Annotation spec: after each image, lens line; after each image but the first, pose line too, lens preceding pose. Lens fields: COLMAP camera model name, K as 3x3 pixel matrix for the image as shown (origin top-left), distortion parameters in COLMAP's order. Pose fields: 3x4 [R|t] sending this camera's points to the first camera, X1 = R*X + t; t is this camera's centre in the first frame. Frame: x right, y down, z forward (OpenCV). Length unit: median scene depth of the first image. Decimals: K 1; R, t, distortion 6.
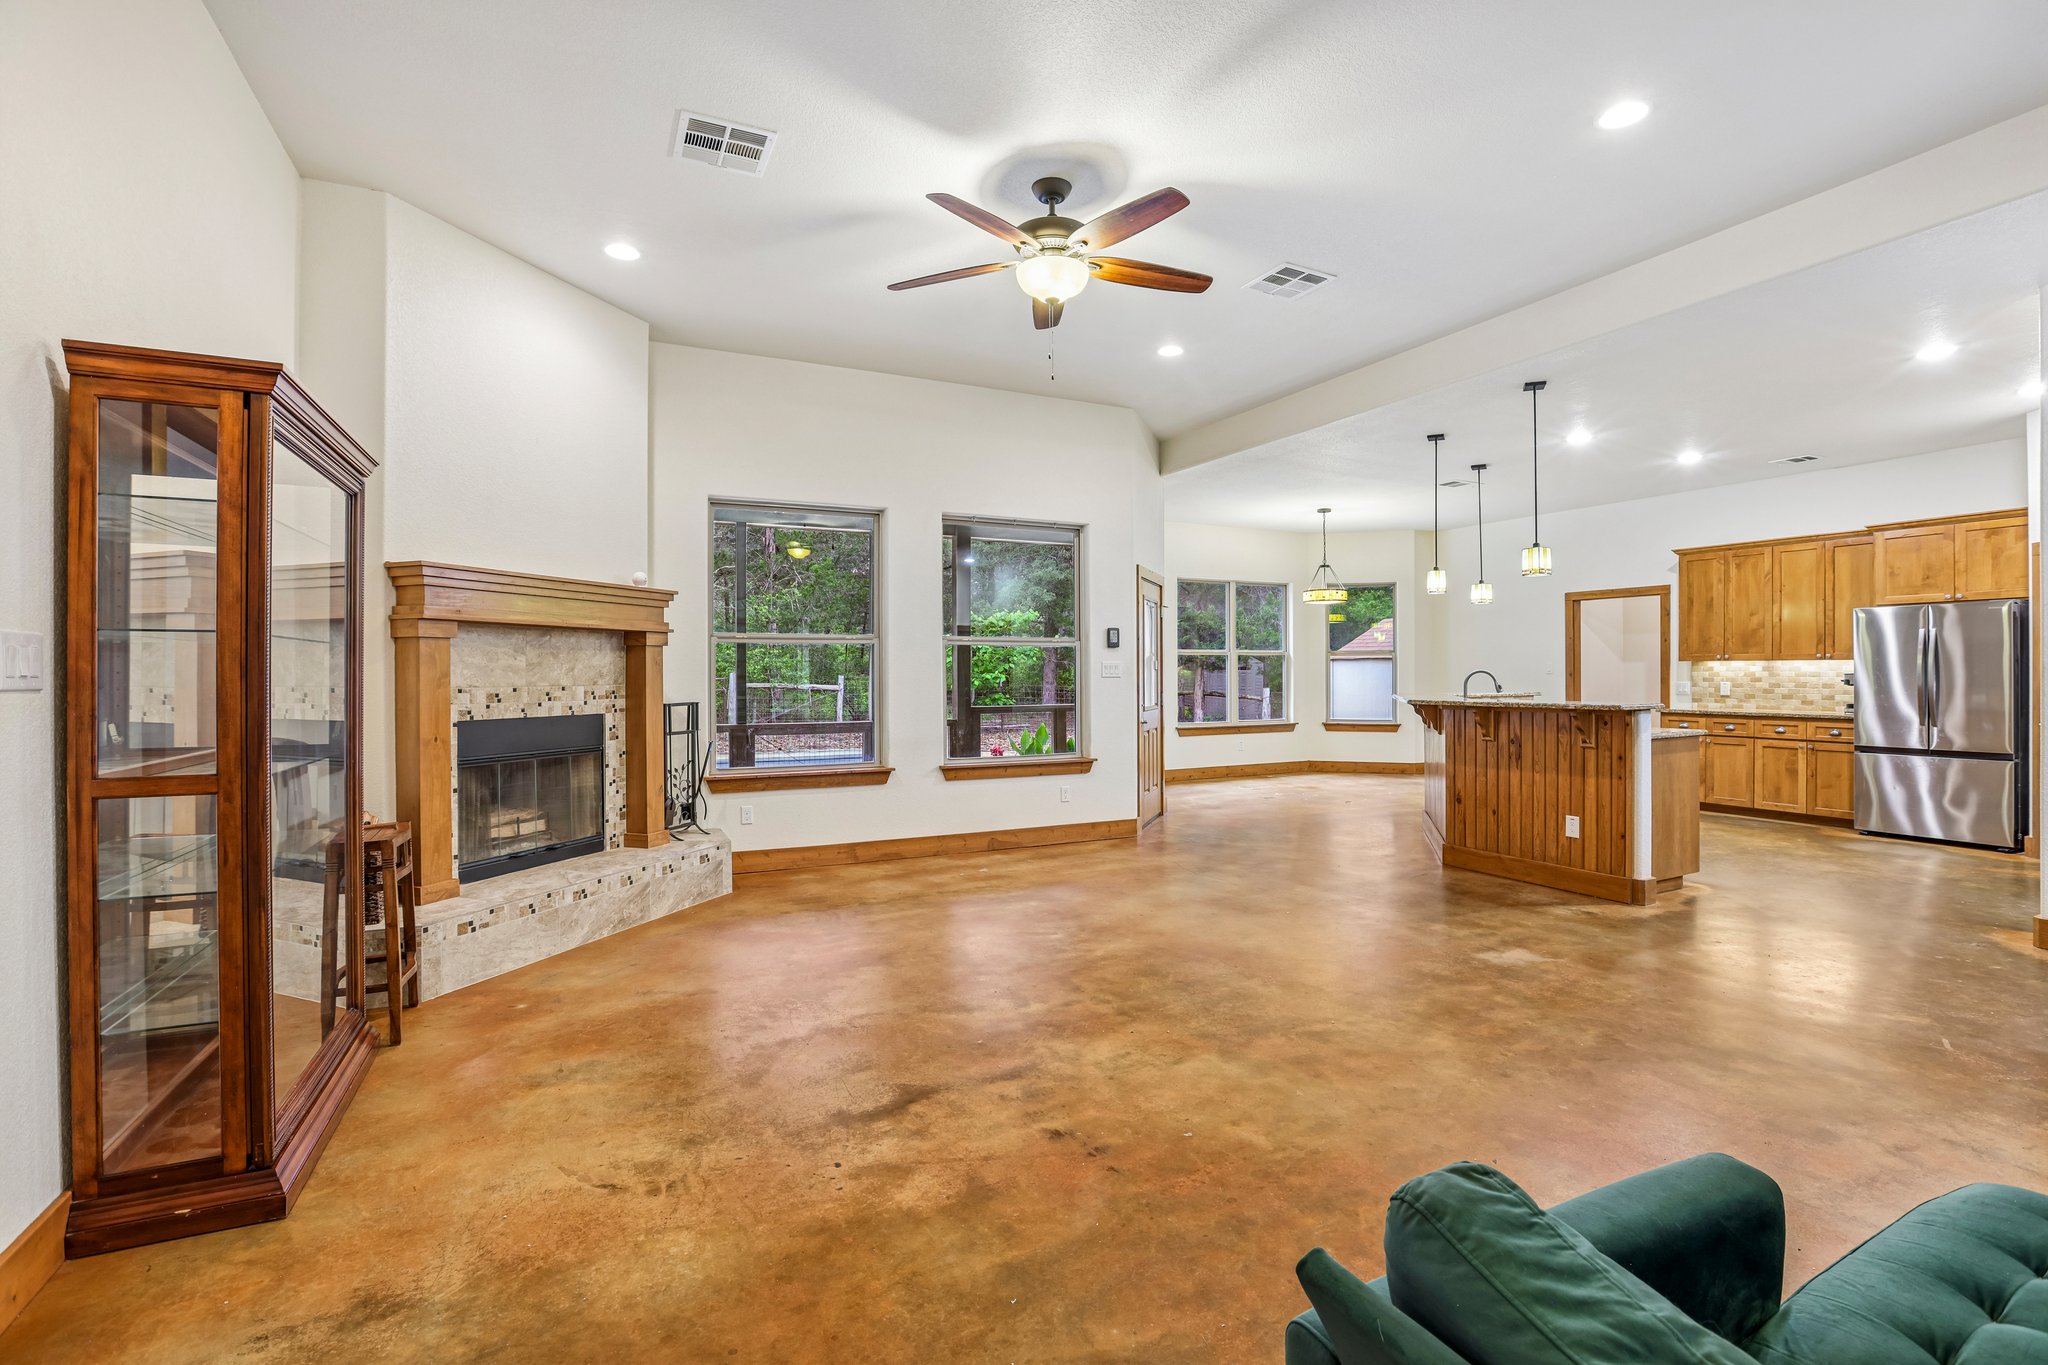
lens RADIAL K [[925.4, 0, 1030.0], [0, 925.4, 678.1], [0, 0, 1]] dist [-0.049296, 0.015712]
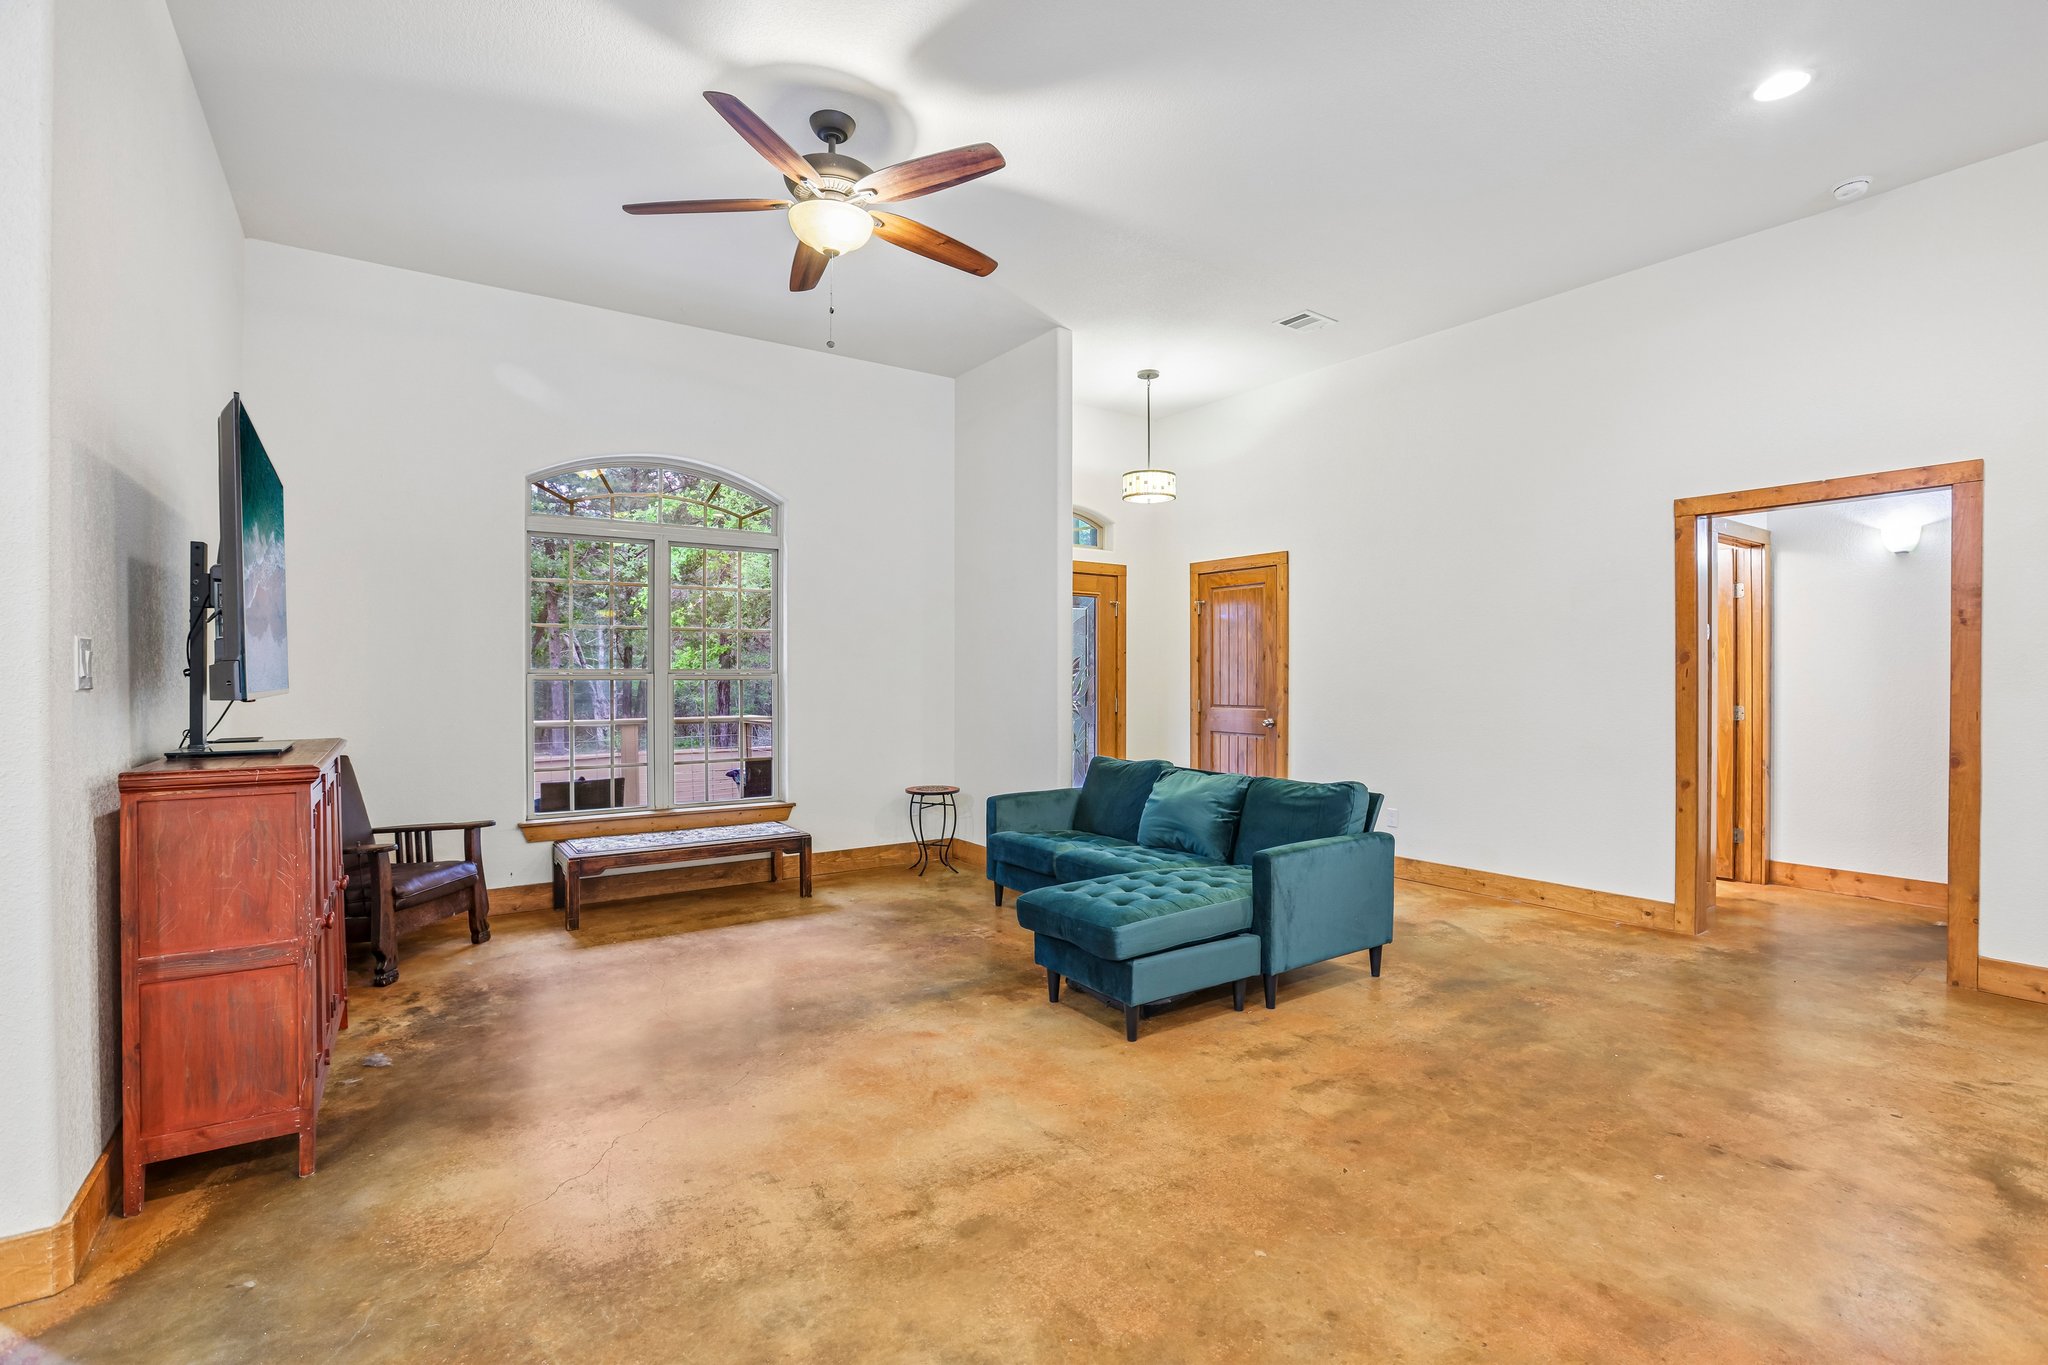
lens RADIAL K [[925.4, 0, 1033.8], [0, 925.4, 675.3], [0, 0, 1]] dist [-0.049296, 0.015712]
pose [[-0.988574, 0.004943, -0.150657, 0.381084], [0.003851, 0.999964, 0.007544, -0.006254], [0.150689, 0.006877, -0.988557, 0.736243]]
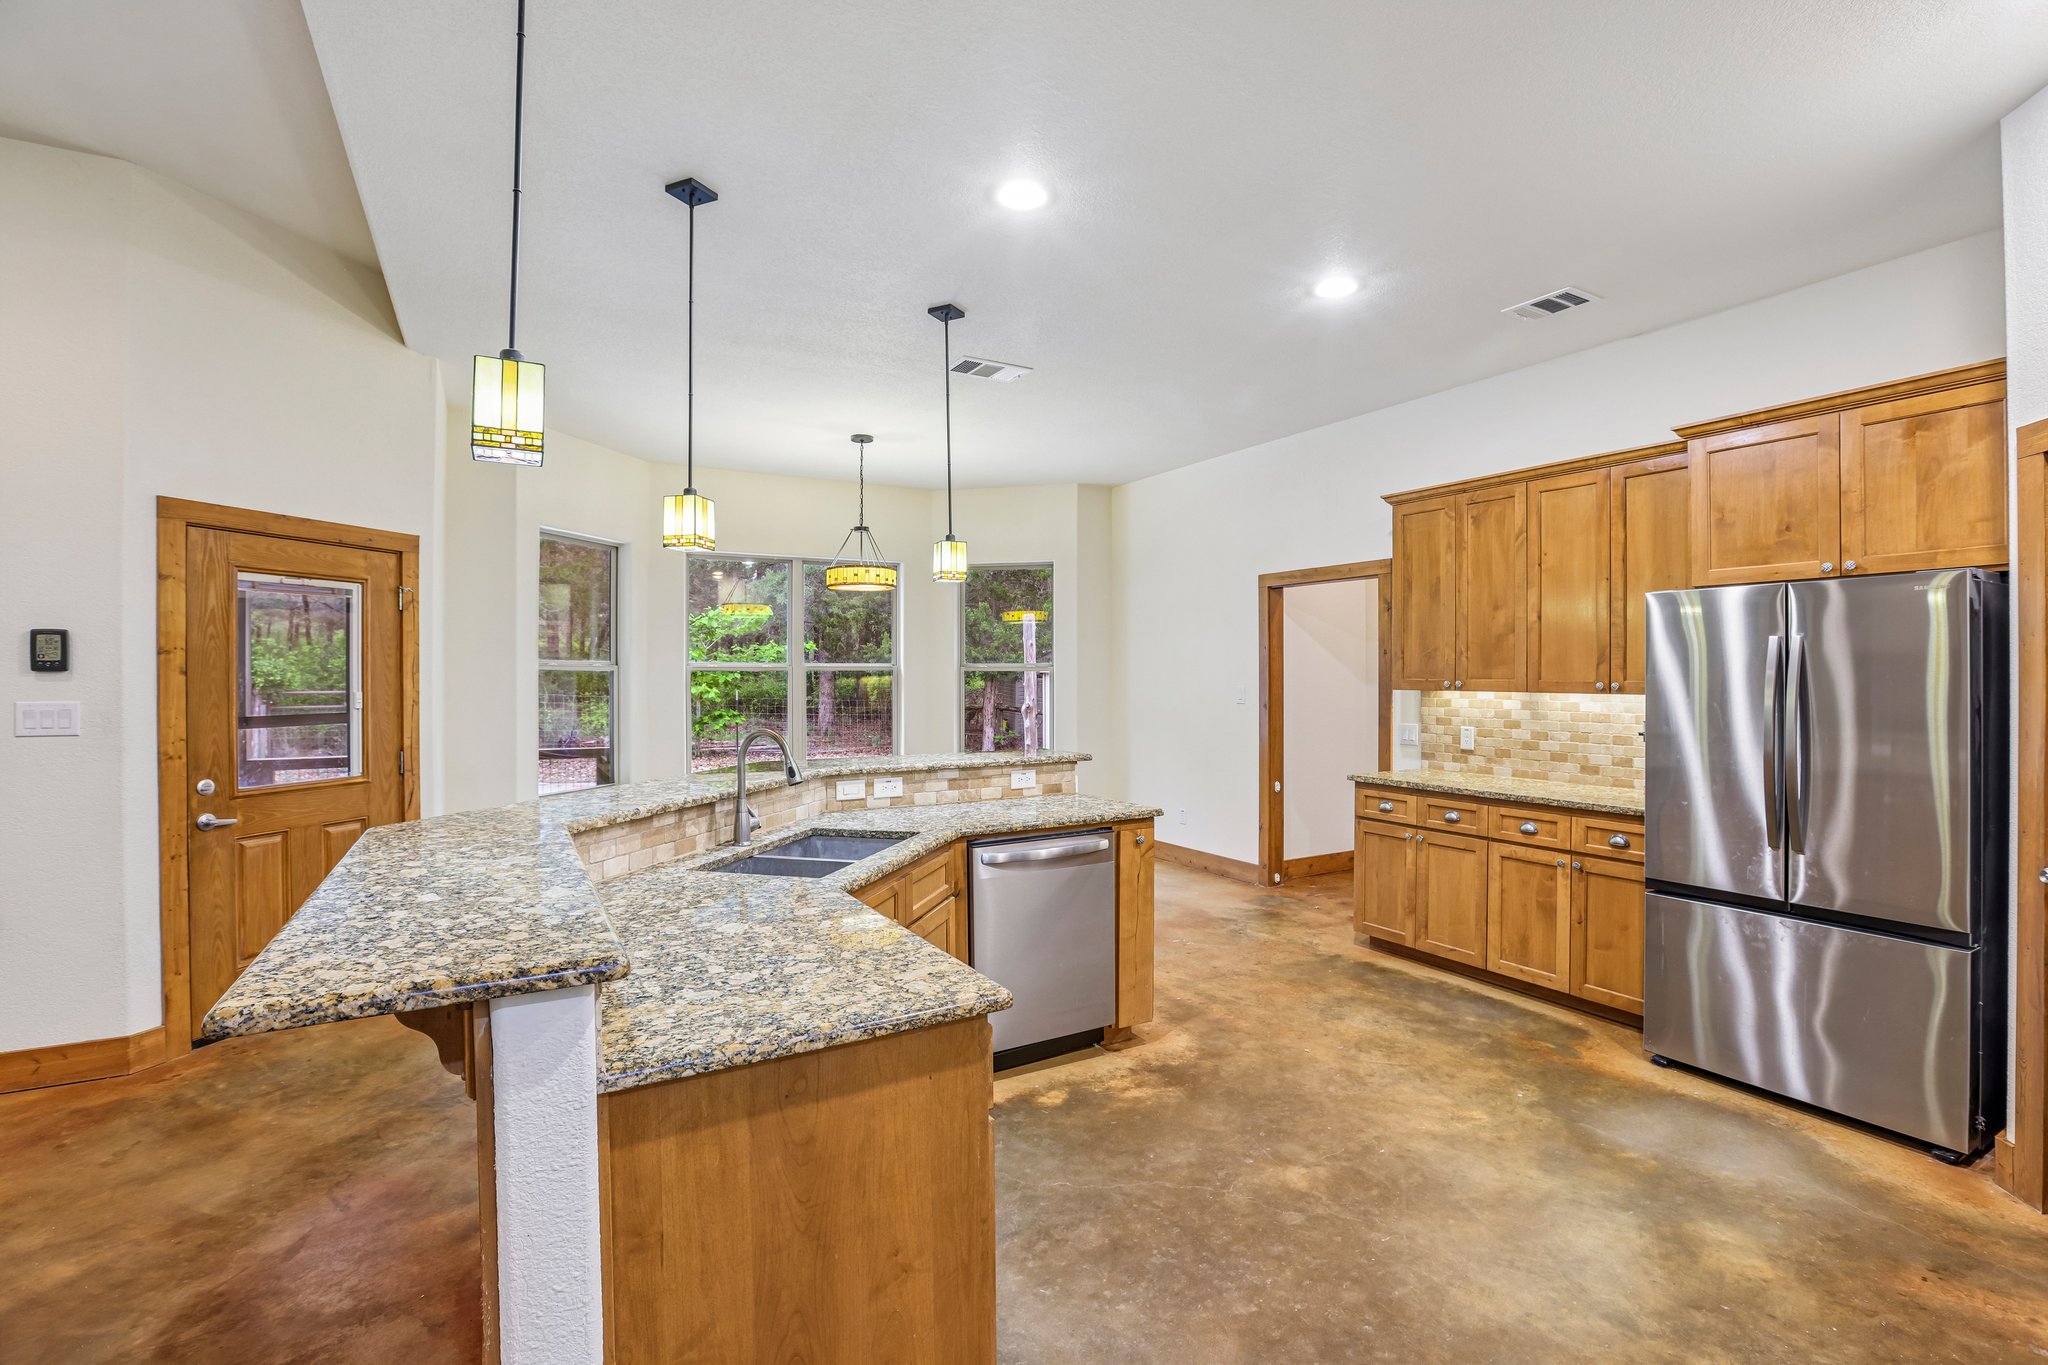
lens RADIAL K [[925.4, 0, 1037.8], [0, 925.4, 679.7], [0, 0, 1]] dist [-0.049296, 0.015712]
pose [[0.997537, 0.002278, 0.070101, 0.628235], [-0.002252, 0.999997, -0.000458, -0.033764], [-0.070102, 0.000299, 0.997540, 0.604003]]
